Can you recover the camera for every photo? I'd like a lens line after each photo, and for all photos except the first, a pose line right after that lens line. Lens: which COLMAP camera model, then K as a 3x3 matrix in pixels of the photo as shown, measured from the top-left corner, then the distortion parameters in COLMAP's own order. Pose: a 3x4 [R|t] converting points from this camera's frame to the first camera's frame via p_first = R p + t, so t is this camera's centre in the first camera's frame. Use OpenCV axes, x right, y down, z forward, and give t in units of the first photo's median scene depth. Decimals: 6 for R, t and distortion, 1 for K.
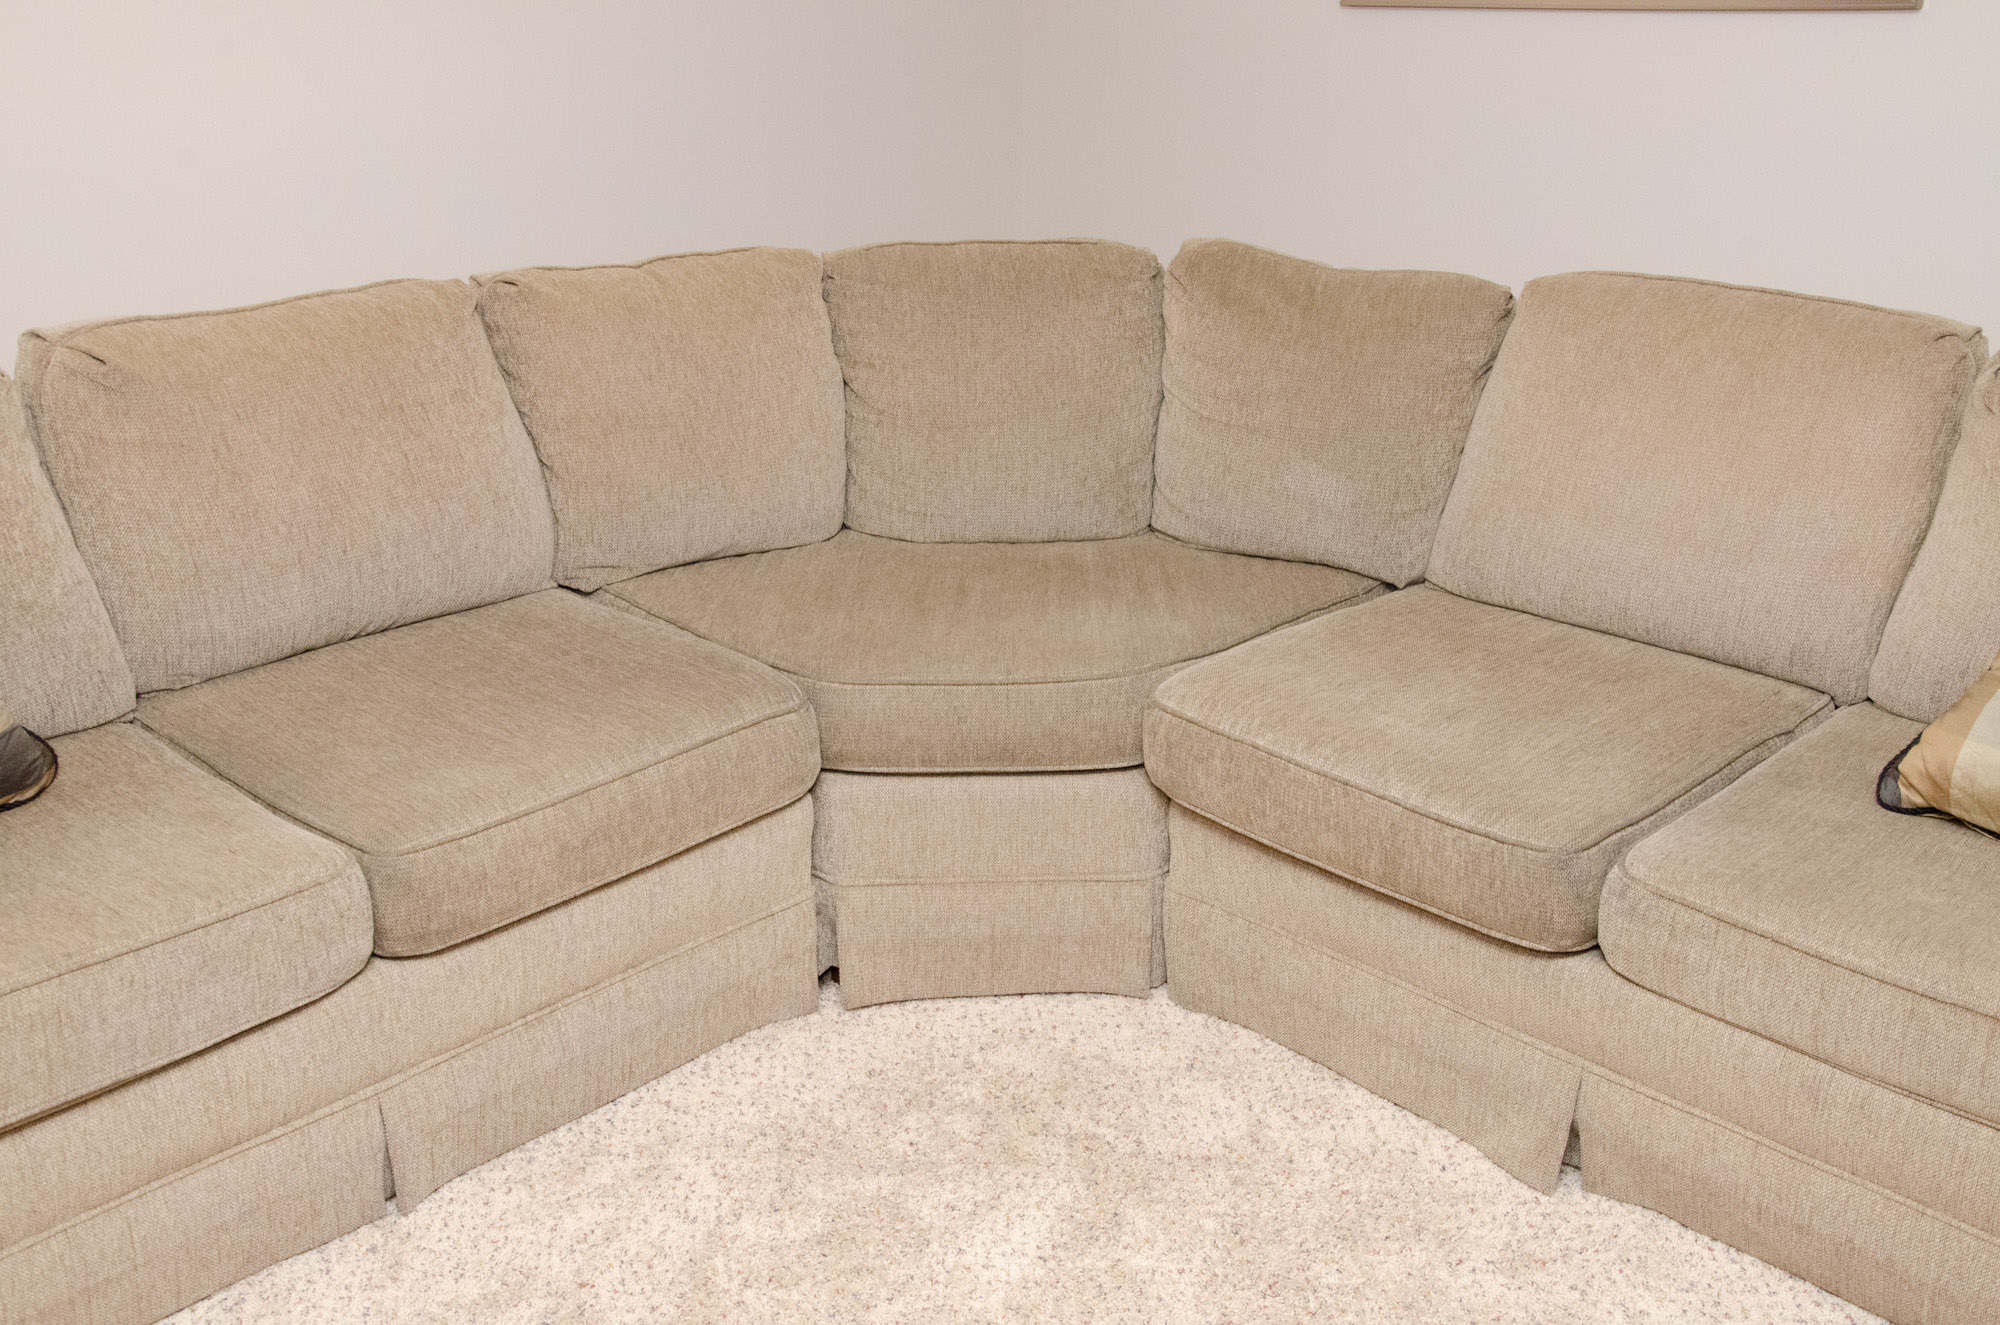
lens RADIAL K [[1971.1, 0, 1027.1], [0, 1971.1, 675.4], [0, 0, 1]] dist [0.031012, 0.000000]
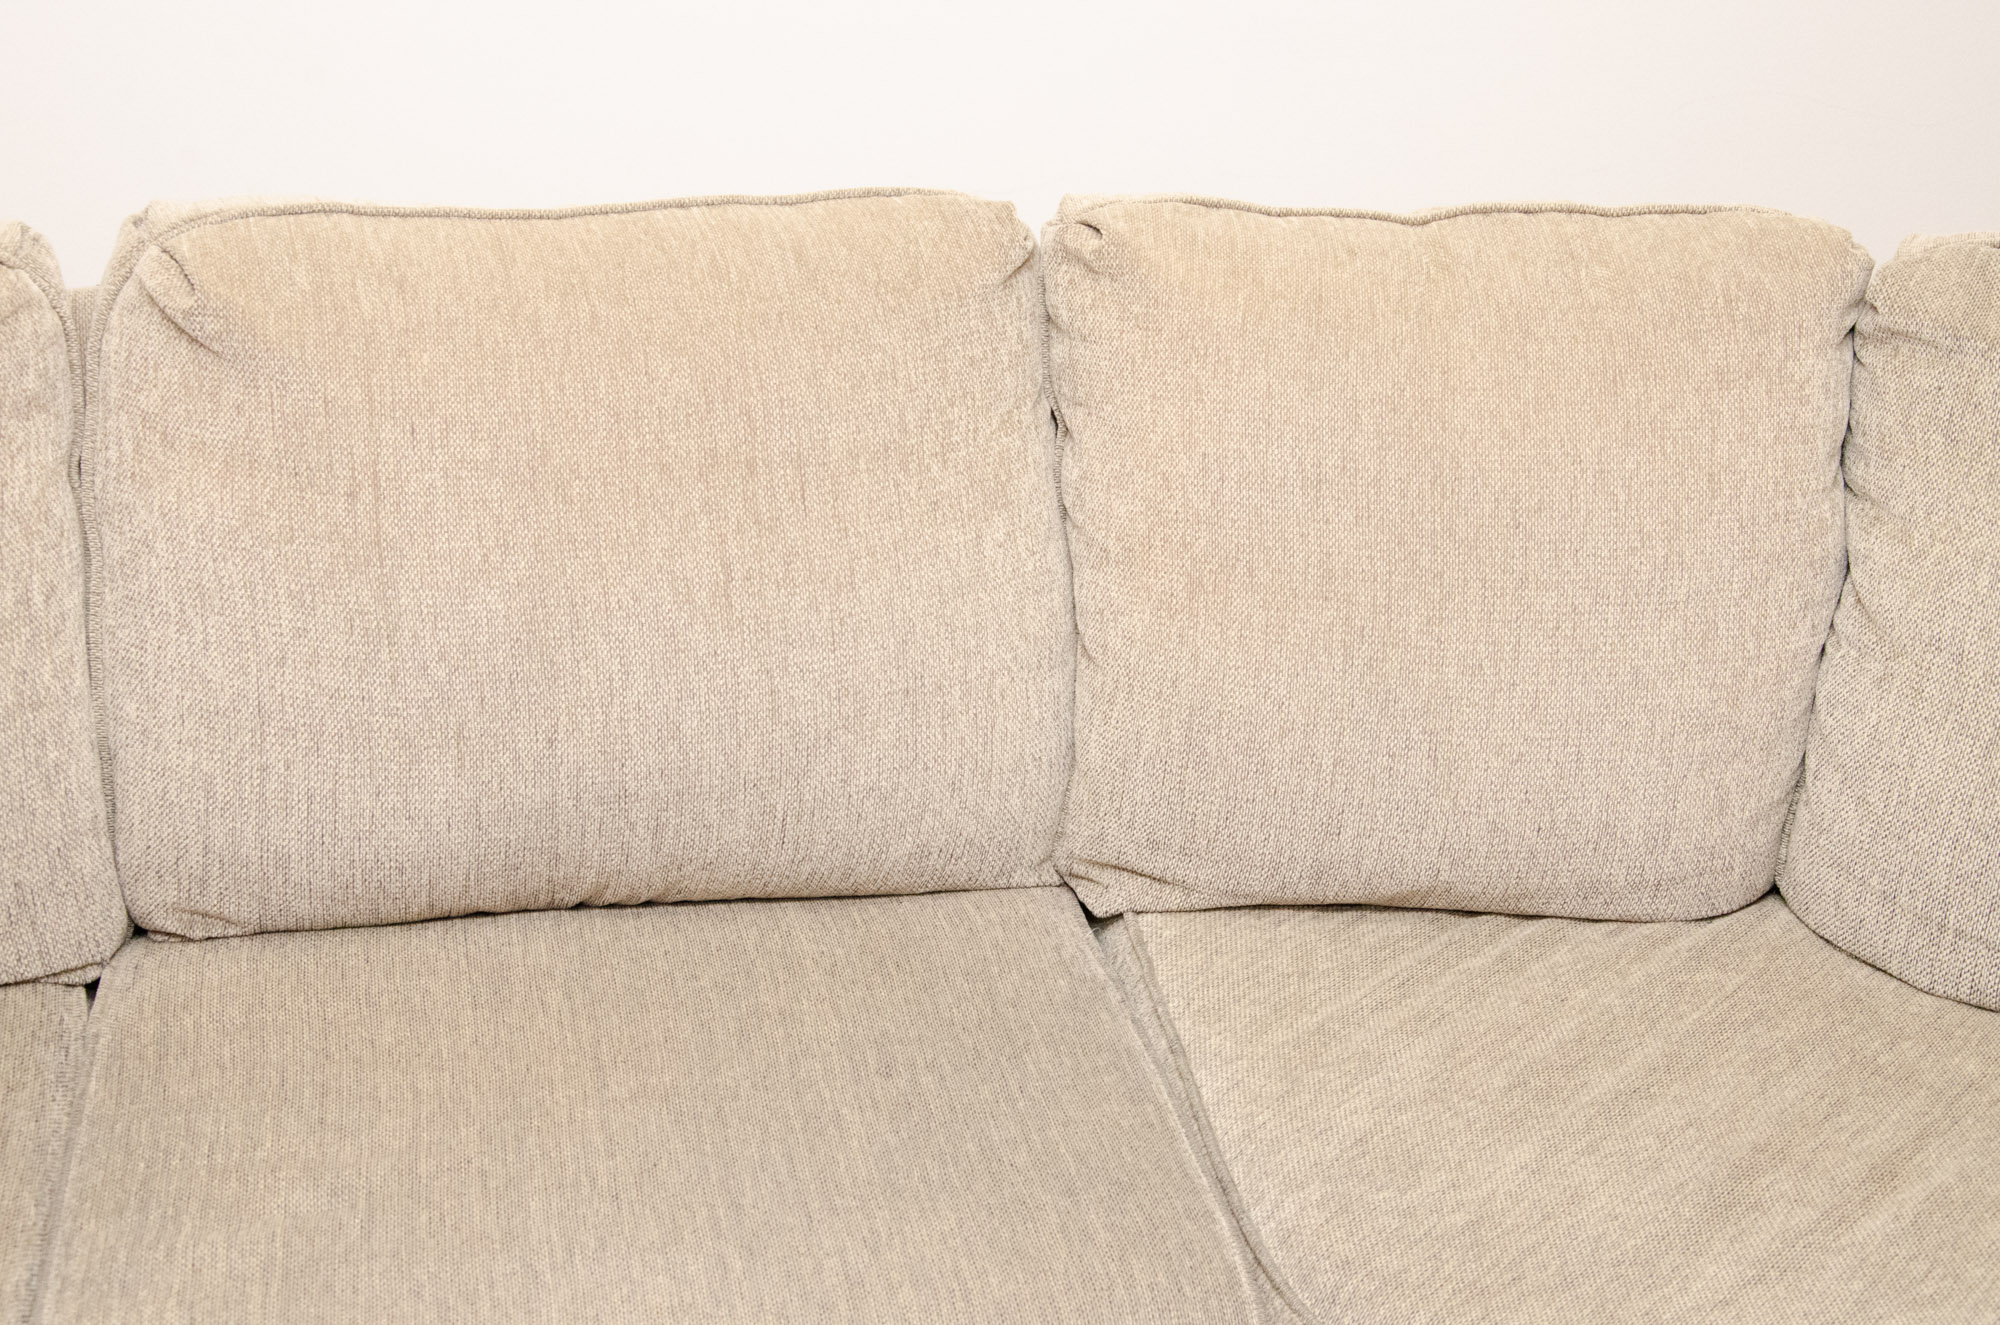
lens RADIAL K [[3223.4, 0, 1015.9], [0, 3223.4, 669.9], [0, 0, 1]] dist [0.186291, 0.000000]
pose [[0.810611, 0.220832, -0.542350, 0.174212], [-0.227074, 0.972238, 0.056482, -0.153001], [0.539767, 0.077369, 0.838252, 0.408840]]
